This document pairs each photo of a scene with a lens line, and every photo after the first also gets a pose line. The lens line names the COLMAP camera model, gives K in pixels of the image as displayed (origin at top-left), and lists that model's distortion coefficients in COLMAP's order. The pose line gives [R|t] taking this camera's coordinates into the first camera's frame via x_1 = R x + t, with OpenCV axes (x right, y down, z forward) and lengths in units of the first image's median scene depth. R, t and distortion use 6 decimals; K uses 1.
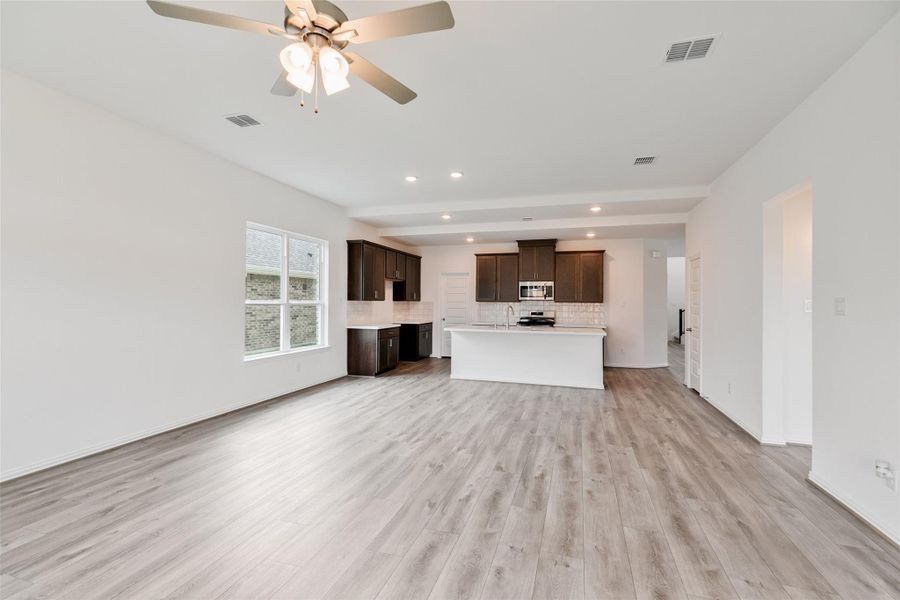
lens RADIAL K [[400.4, 0, 450.0], [0, 400.4, 300.0], [0, 0, 1]] dist [0.001011, 0.000068]
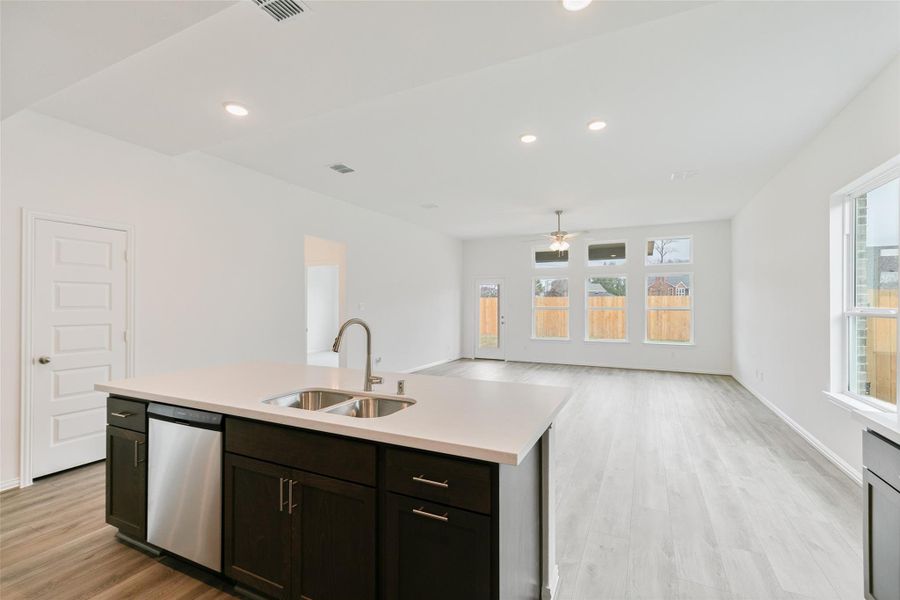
lens RADIAL K [[400.8, 0, 450.2], [0, 400.8, 304.1], [0, 0, 1]] dist [0.002676, 0.000220]
pose [[-0.989203, -0.008202, 0.146319, 0.030539], [-0.009035, 0.999947, -0.005025, 0.002980], [-0.146270, -0.006292, -0.989225, 1.095328]]
